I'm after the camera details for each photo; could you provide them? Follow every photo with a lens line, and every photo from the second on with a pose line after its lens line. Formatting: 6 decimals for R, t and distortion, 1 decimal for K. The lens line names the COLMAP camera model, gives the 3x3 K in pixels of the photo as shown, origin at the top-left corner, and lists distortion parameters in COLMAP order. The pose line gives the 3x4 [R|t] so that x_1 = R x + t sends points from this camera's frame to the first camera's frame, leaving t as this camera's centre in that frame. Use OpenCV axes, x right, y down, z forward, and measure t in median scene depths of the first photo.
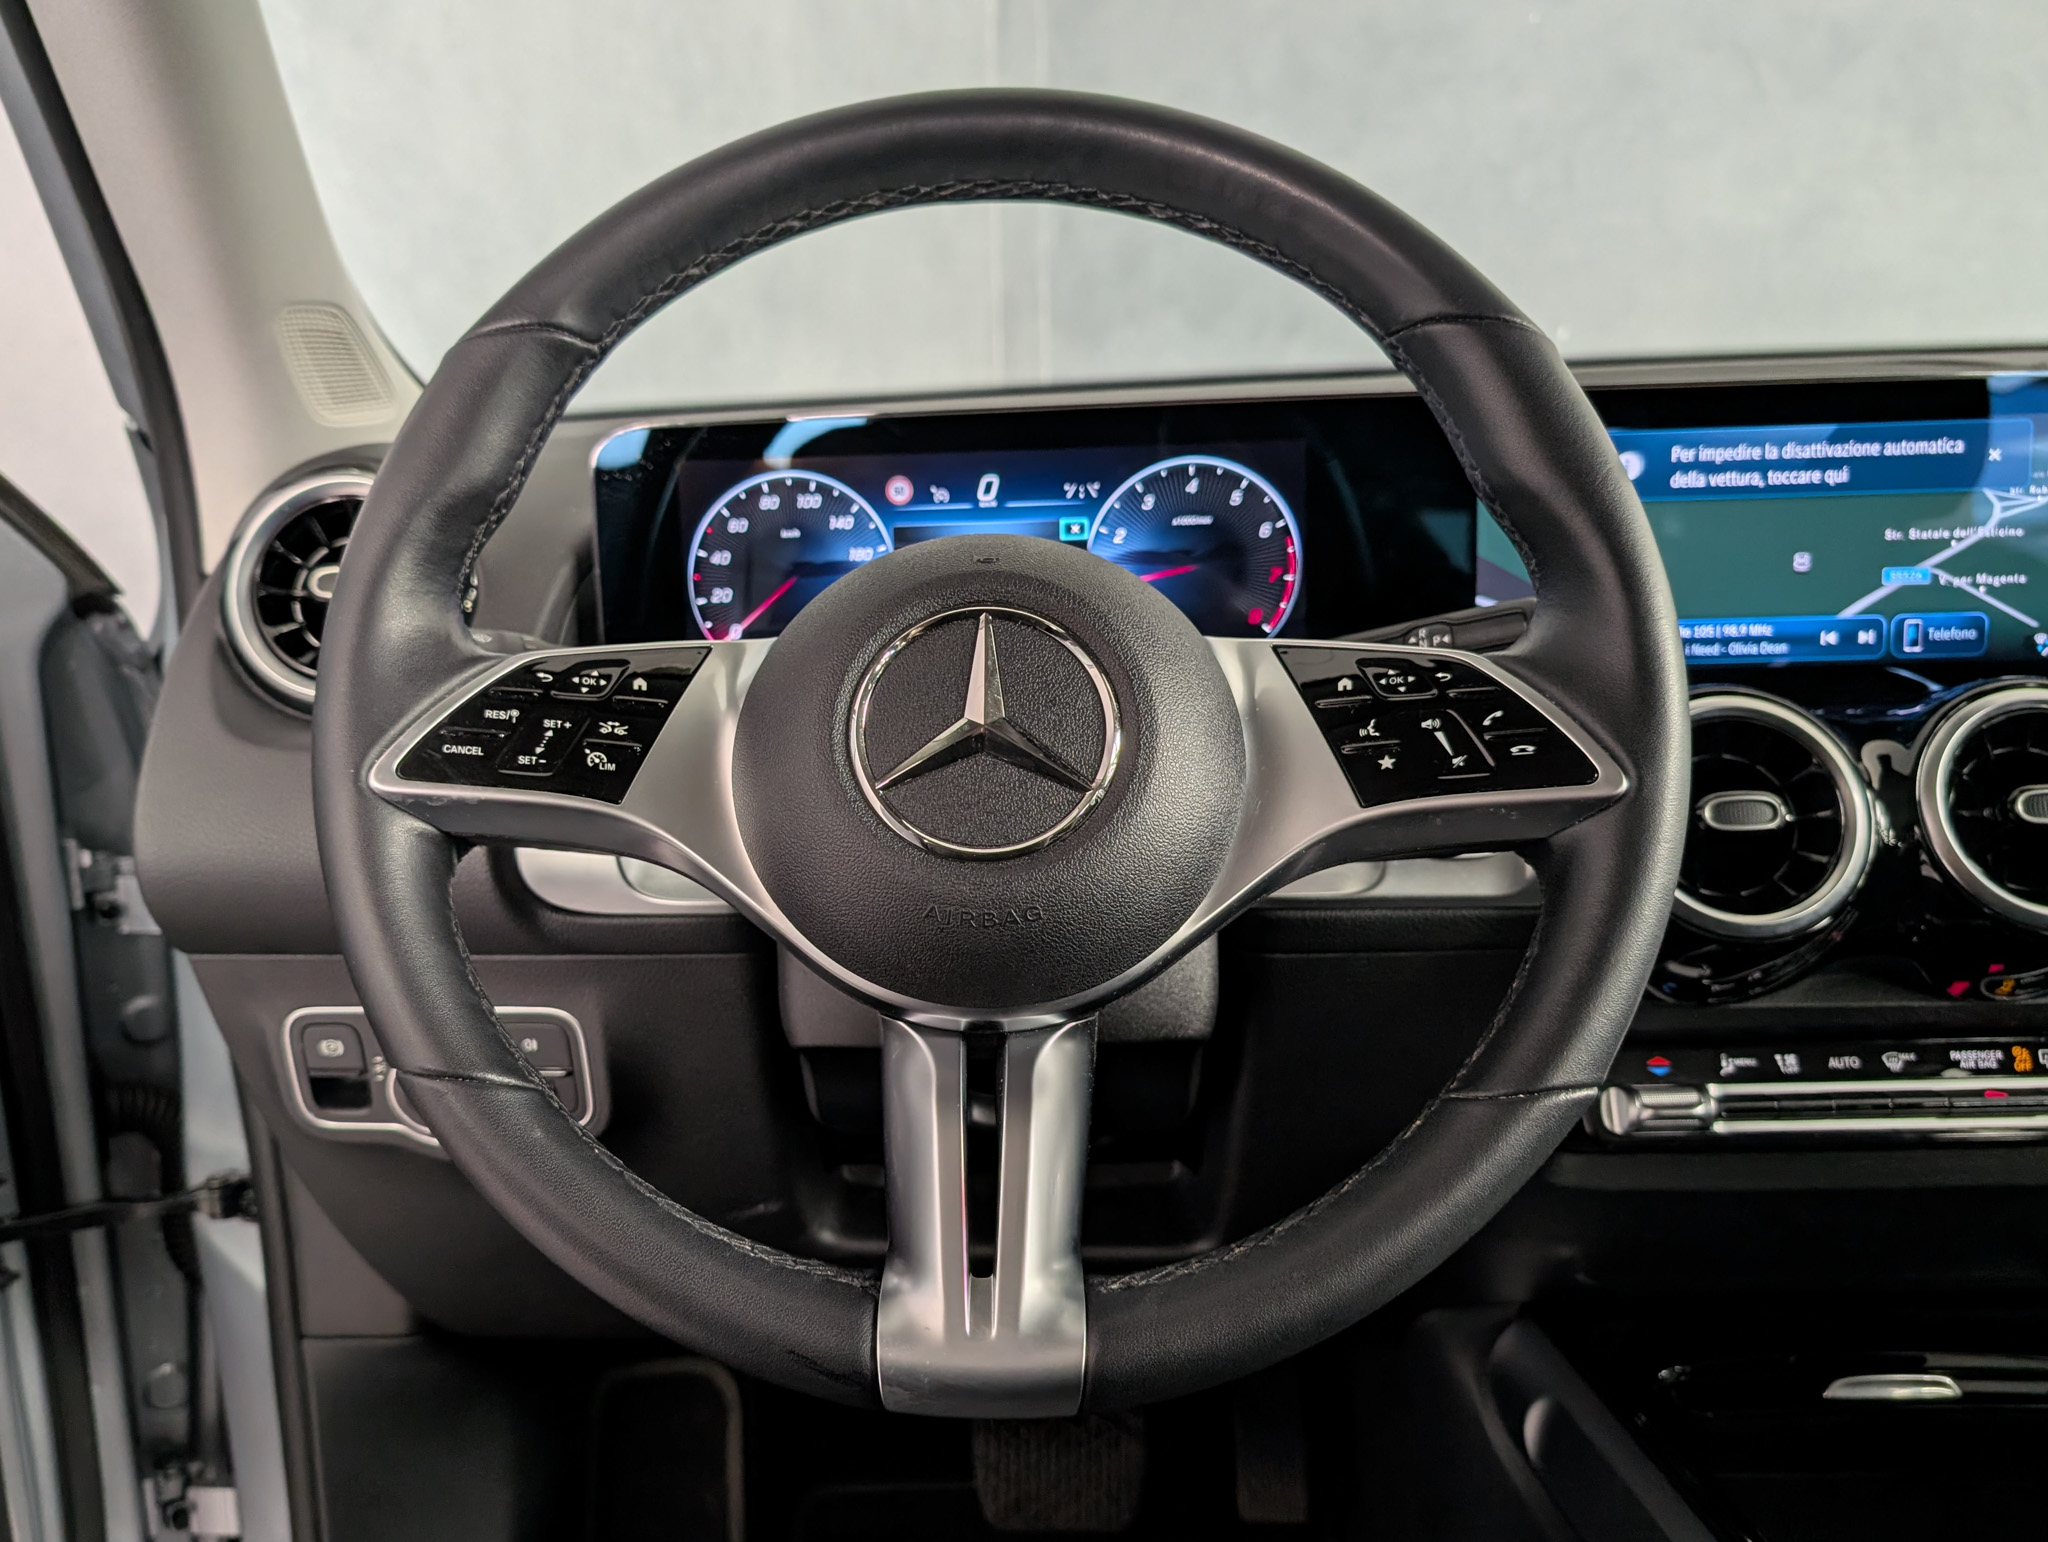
lens RADIAL K [[1728.1, 0, 1024.0], [0, 1728.1, 771.0], [0, 0, 1]] dist [-0.004346, -0.002267]
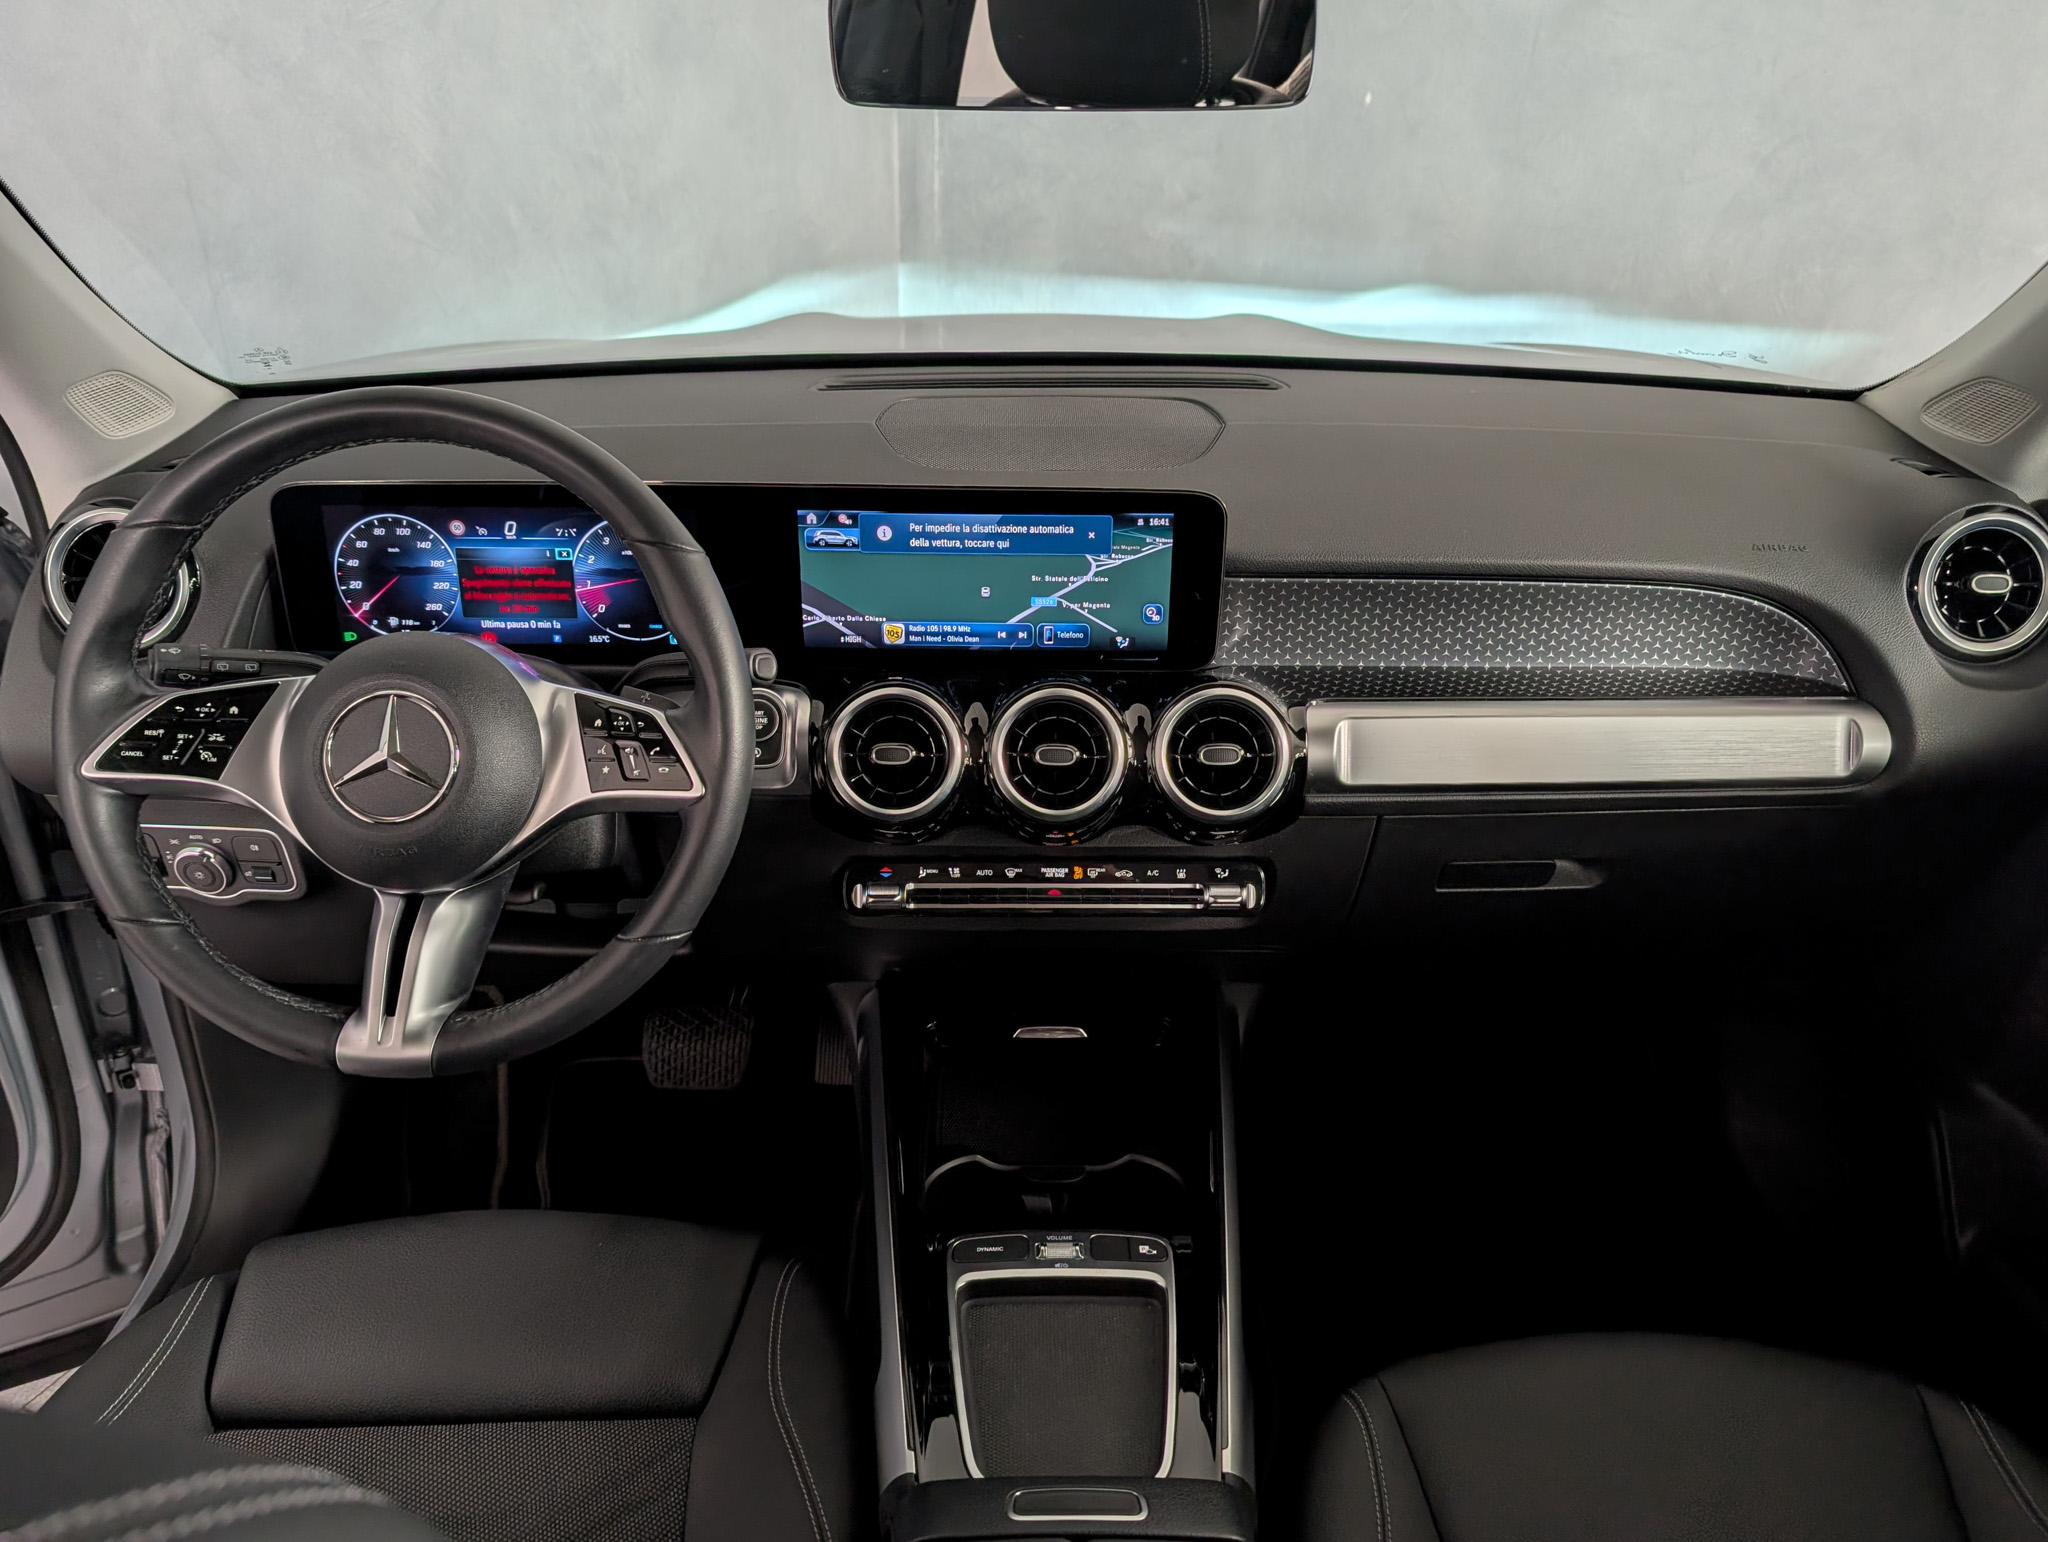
lens RADIAL K [[1448.6, 0, 1087.9], [0, 1448.6, 766.5], [0, 0, 1]] dist [-0.042502, -0.000299]
pose [[0.994810, 0.016948, 0.100324, 0.411489], [-0.038500, 0.975416, 0.216982, -0.270303], [-0.094180, -0.219718, 0.971007, -0.466559]]
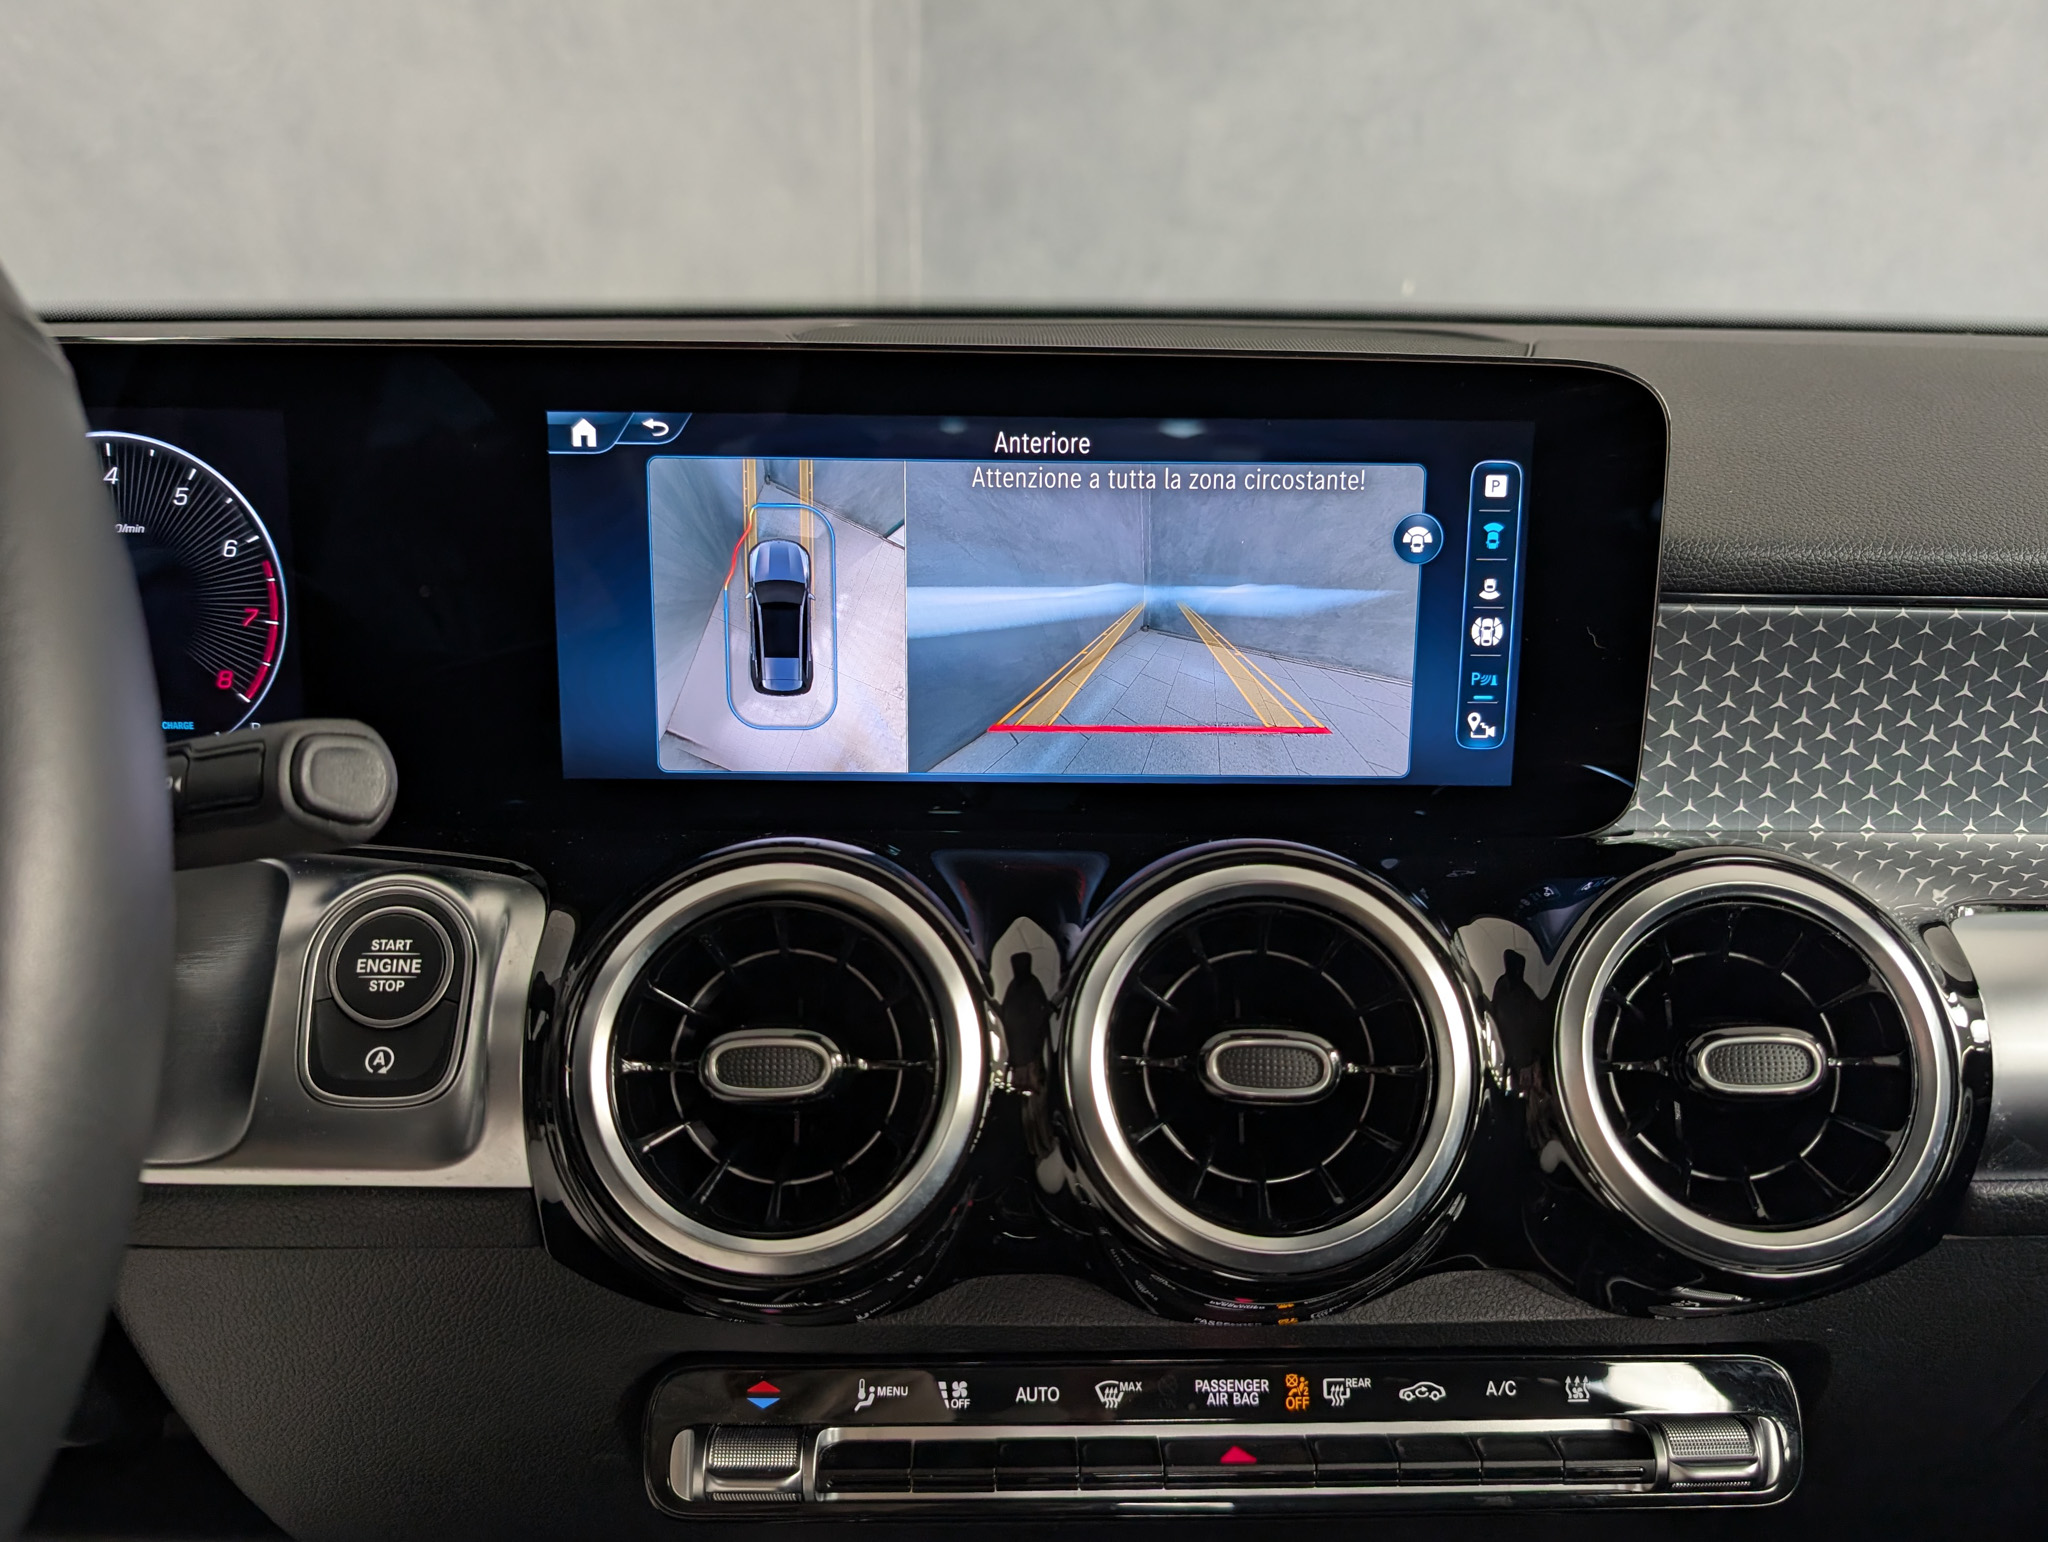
lens RADIAL K [[1647.9, 0, 1071.5], [0, 1647.9, 759.1], [0, 0, 1]] dist [0.014553, -0.000082]
pose [[0.996076, 0.025288, 0.084815, 0.411635], [-0.028817, 0.998758, 0.040644, -0.096961], [-0.083682, -0.042929, 0.995567, 0.364180]]
